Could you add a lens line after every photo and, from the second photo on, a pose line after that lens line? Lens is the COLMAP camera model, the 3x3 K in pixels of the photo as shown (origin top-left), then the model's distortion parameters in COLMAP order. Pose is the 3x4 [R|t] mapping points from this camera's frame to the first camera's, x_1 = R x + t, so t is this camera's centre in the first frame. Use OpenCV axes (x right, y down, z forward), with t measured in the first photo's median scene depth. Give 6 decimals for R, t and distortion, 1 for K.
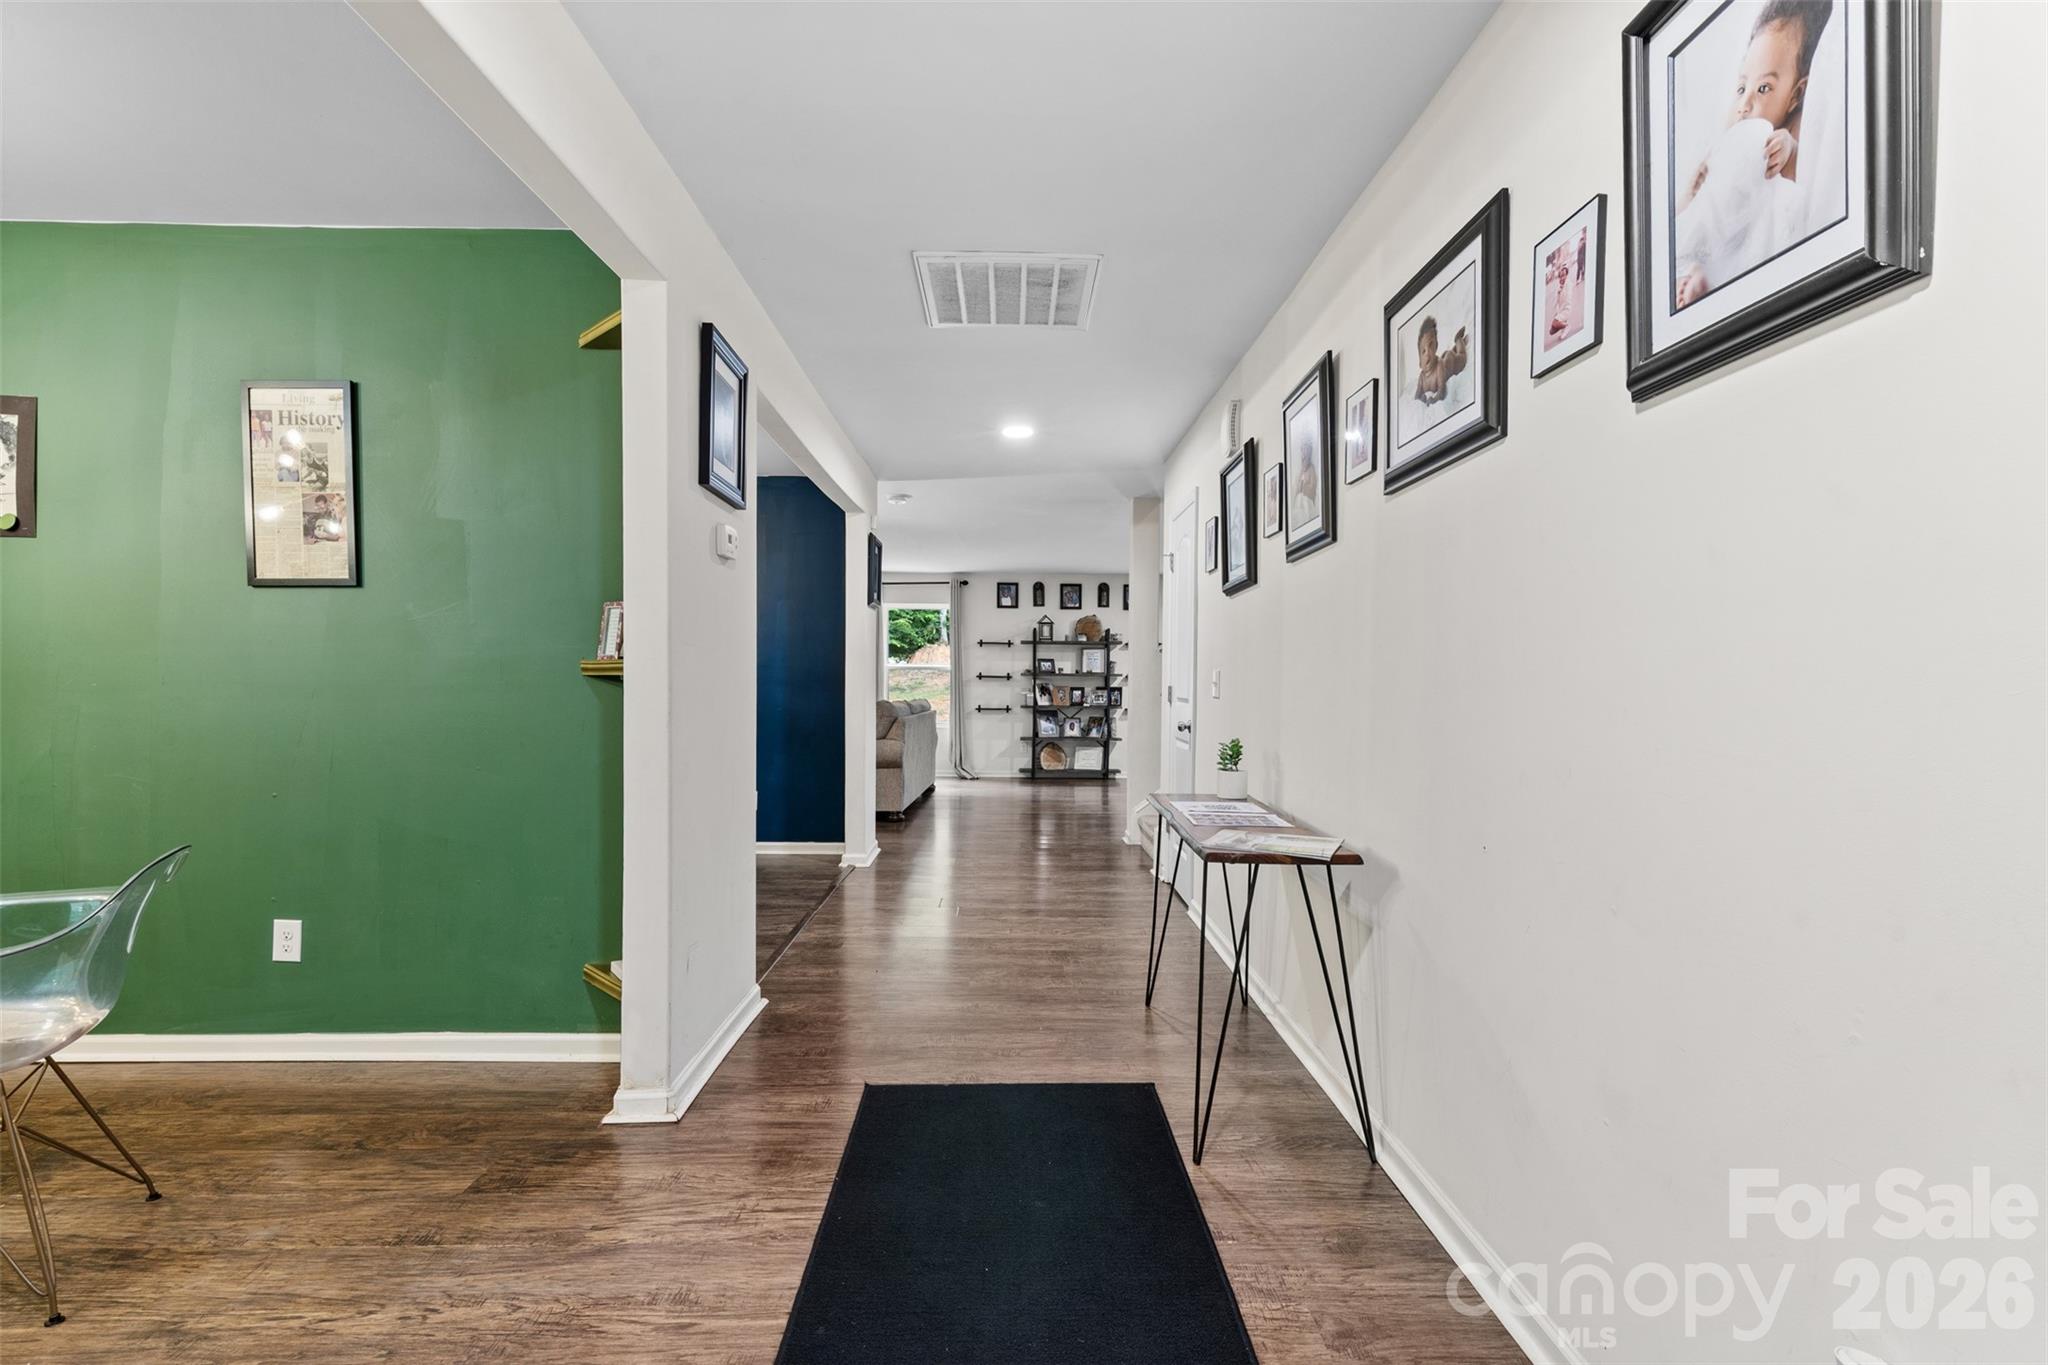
lens RADIAL K [[922.4, 0, 1025.4], [0, 922.4, 682.6], [0, 0, 1]] dist [0.009705, -0.001691]
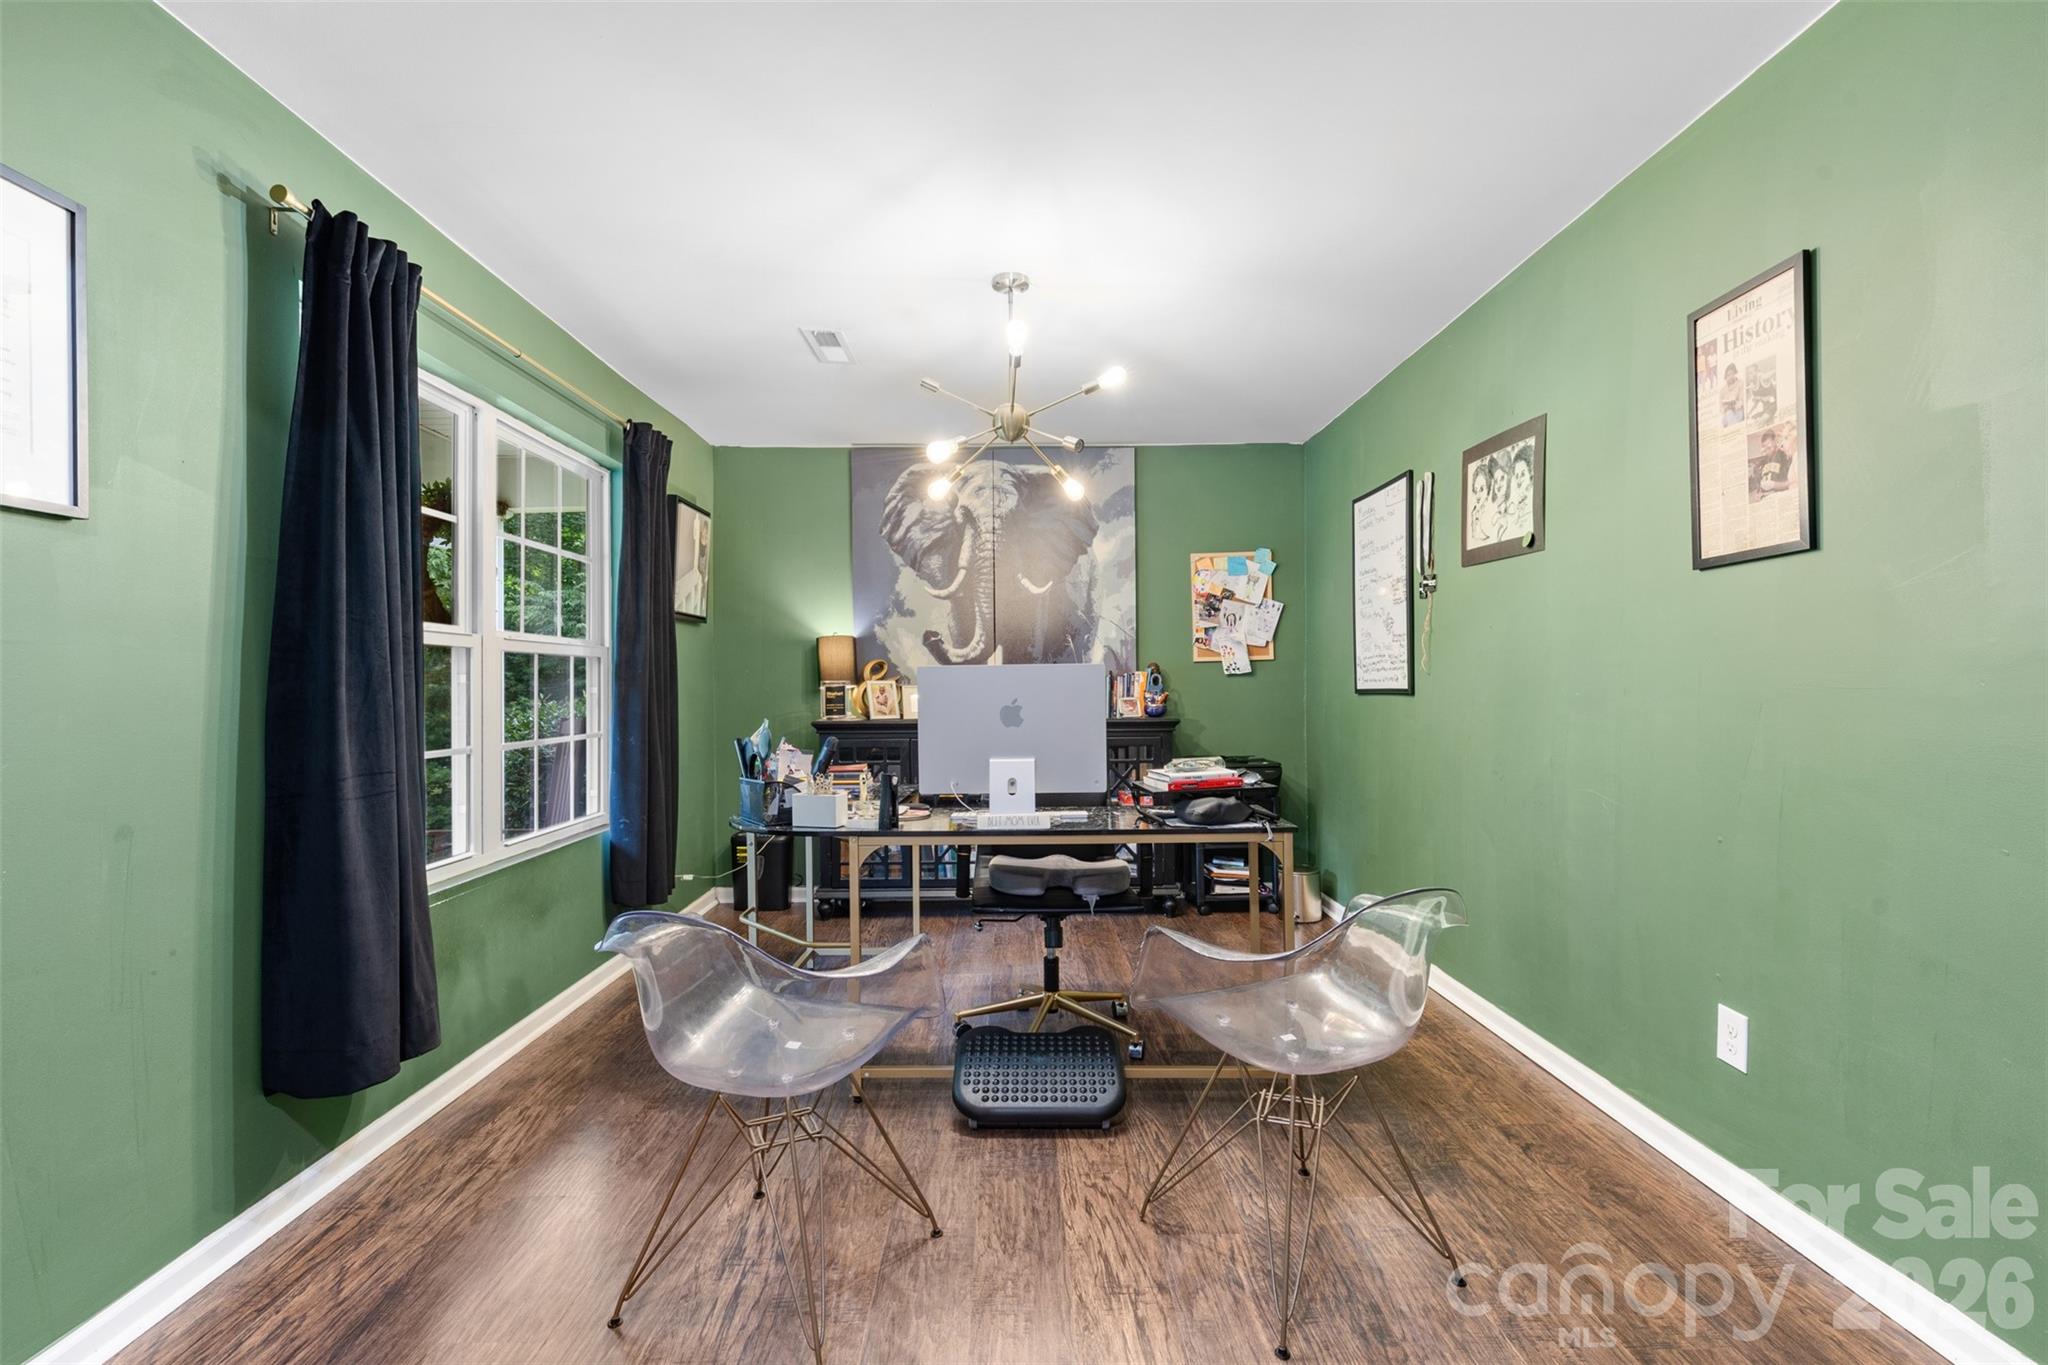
lens RADIAL K [[922.4, 0, 1022.3], [0, 922.4, 684.8], [0, 0, 1]] dist [0.009705, -0.001691]
pose [[-0.013277, -0.007233, -0.999886, -0.038194], [0.005666, 0.999957, -0.007309, -0.003861], [0.999896, -0.005763, -0.013236, 0.433847]]
